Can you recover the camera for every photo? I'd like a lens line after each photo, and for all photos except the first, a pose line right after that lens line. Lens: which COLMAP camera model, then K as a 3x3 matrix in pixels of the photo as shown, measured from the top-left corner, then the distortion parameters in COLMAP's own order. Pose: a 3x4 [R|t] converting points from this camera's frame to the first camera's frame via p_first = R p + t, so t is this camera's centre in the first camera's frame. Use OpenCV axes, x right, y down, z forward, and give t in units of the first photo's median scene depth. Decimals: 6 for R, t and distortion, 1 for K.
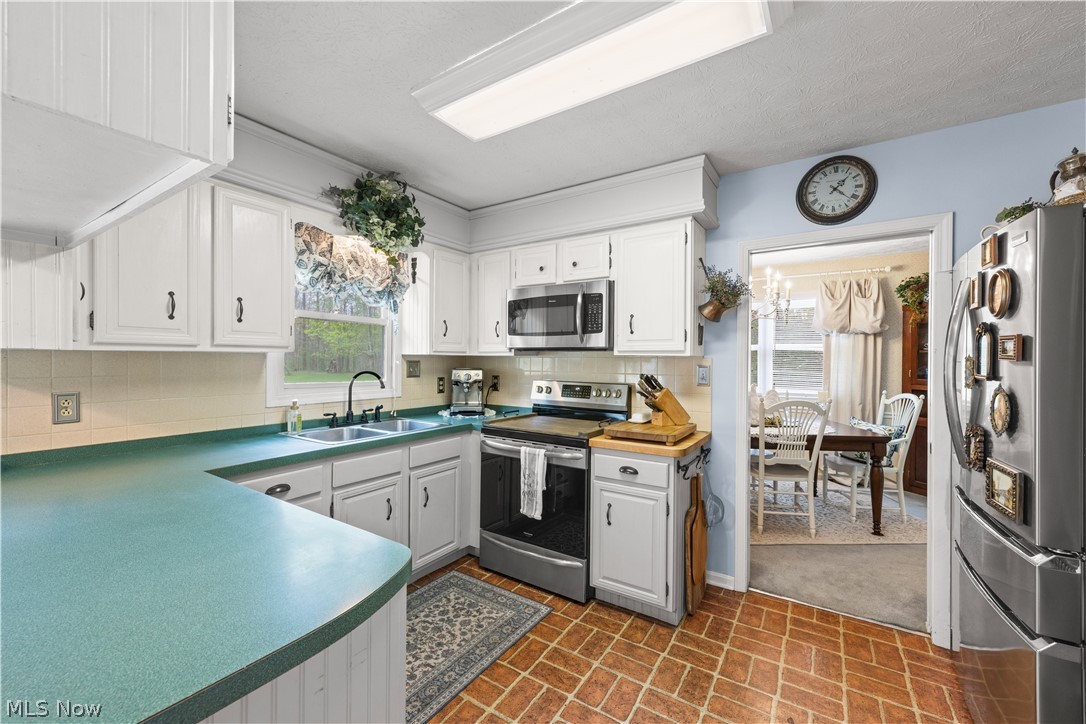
lens RADIAL K [[431.8, 0, 516.1], [0, 431.8, 360.9], [0, 0, 1]] dist [0.005450, -0.000311]
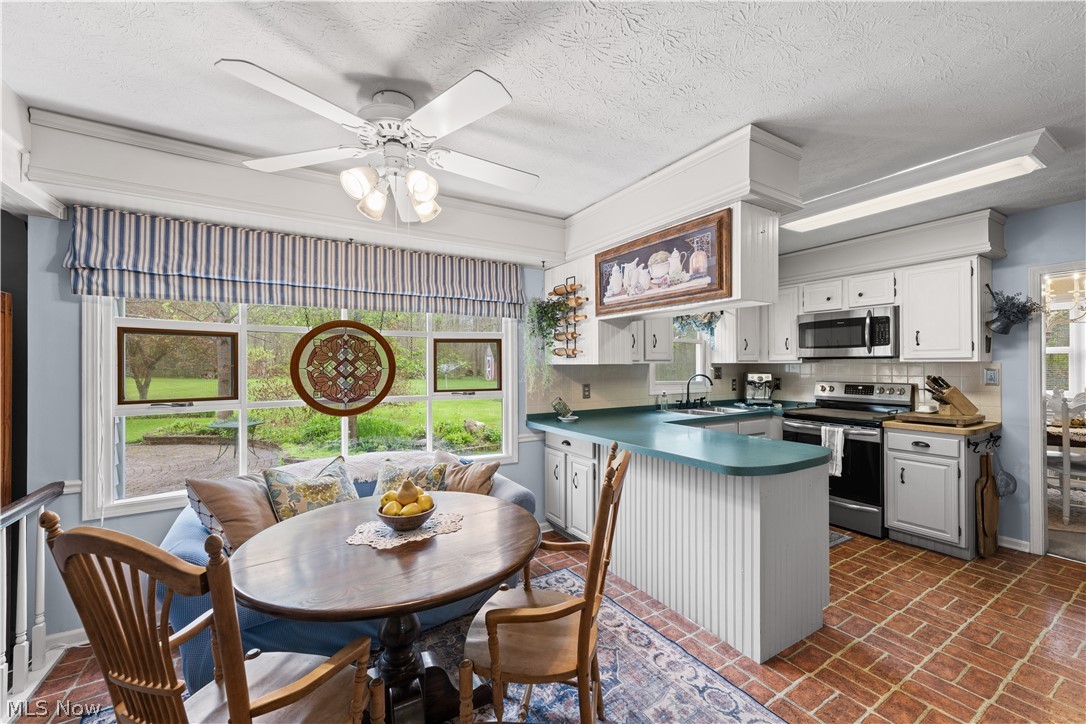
lens RADIAL K [[431.8, 0, 521.8], [0, 431.8, 364.9], [0, 0, 1]] dist [0.005450, -0.000311]
pose [[0.916919, -0.011960, -0.398895, -0.313934], [0.008942, 0.999916, -0.009424, -0.000899], [0.398974, 0.005074, 0.916948, -0.699223]]
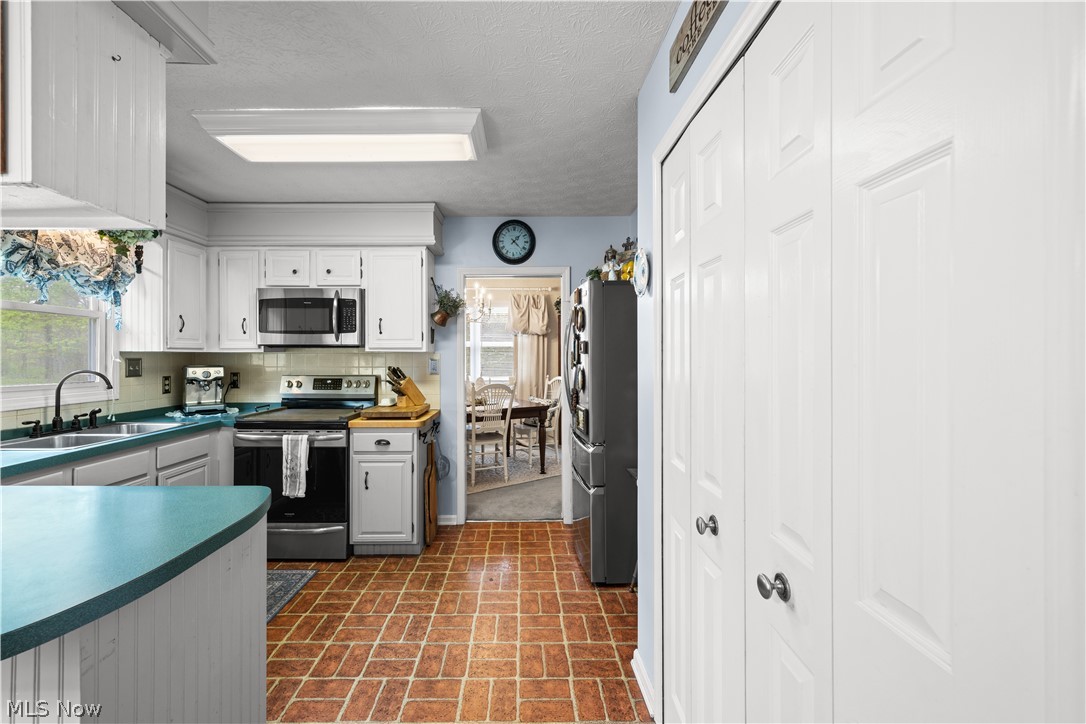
lens RADIAL K [[462.2, 0, 518.8], [0, 462.2, 353.8], [0, 0, 1]] dist [0.004557, 0.000604]
pose [[0.815186, -0.007182, 0.579155, -0.171777], [0.010453, 0.999943, -0.002314, 0.000880], [-0.579105, 0.007940, 0.815214, -0.294869]]
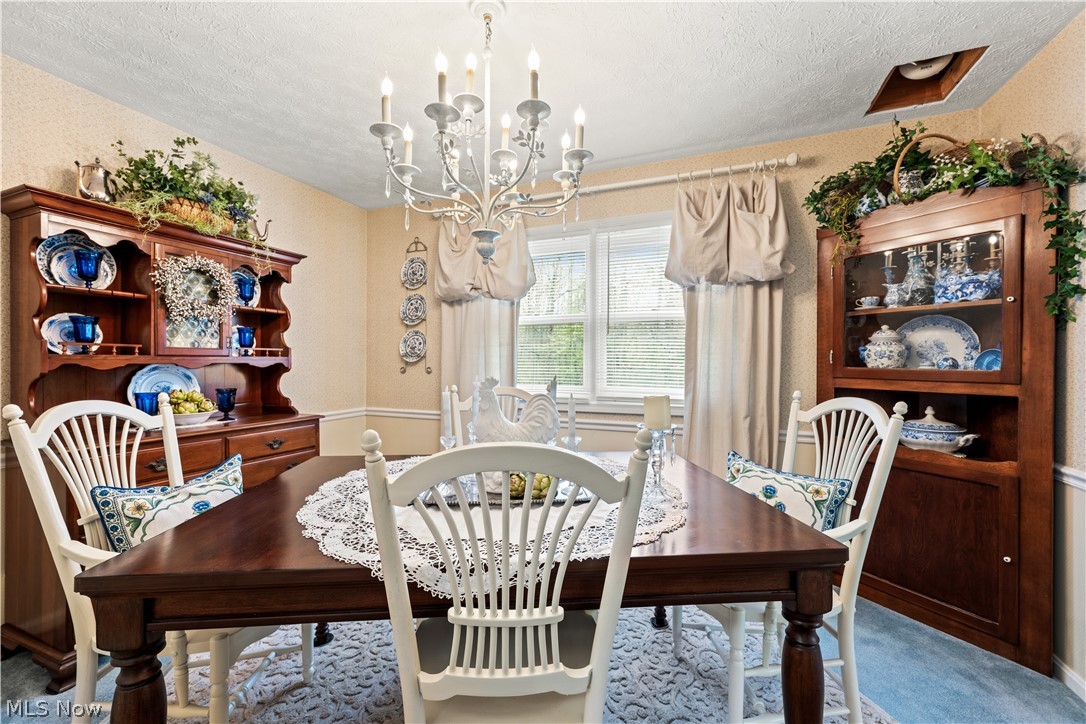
lens RADIAL K [[431.8, 0, 500.7], [0, 431.8, 367.3], [0, 0, 1]] dist [0.005450, -0.000311]
pose [[0.987202, -0.007307, 0.159309, 0.758621], [0.007242, 0.999973, 0.000984, 0.068537], [-0.159312, 0.000182, 0.987228, 0.964727]]
